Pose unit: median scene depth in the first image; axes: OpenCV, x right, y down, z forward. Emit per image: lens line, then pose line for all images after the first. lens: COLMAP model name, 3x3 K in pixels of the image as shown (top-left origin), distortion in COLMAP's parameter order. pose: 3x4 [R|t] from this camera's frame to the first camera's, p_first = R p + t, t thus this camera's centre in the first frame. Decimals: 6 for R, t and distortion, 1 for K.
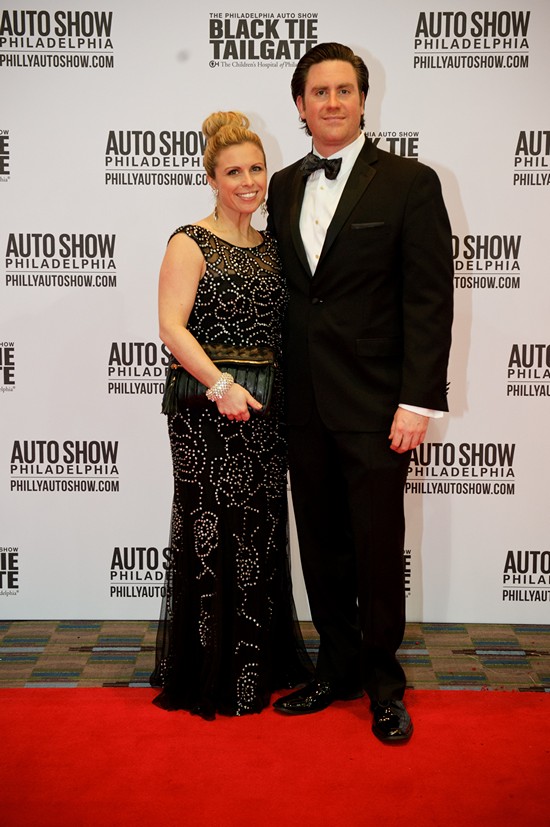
lens RADIAL K [[1234.6, 0, 268.5], [0, 1234.6, 374.0], [0, 0, 1]] dist [0.118308, 0.000000]
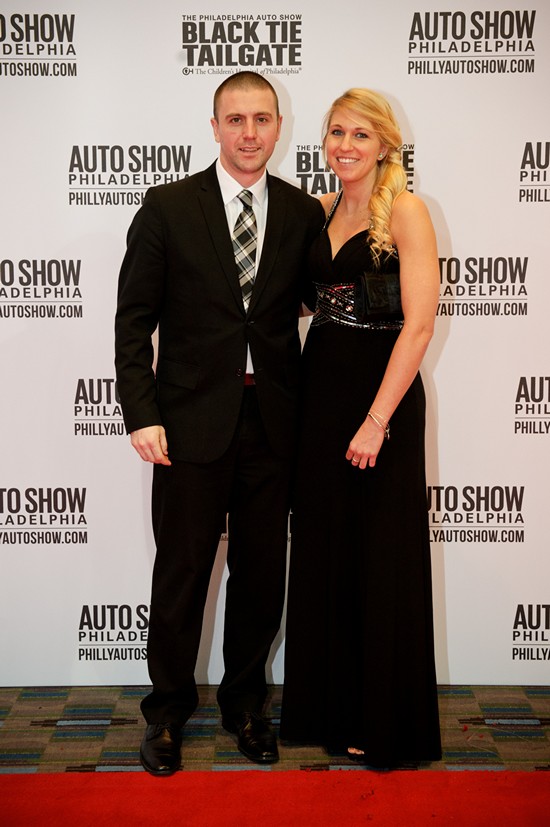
lens RADIAL K [[1208.2, 0, 267.8], [0, 1208.2, 376.1], [0, 0, 1]] dist [0.119303, 0.000000]
pose [[0.999935, -0.009508, 0.006217, 0.006903], [0.009587, 0.999872, -0.012821, -0.015147], [-0.006094, 0.012880, 0.999898, 0.114895]]
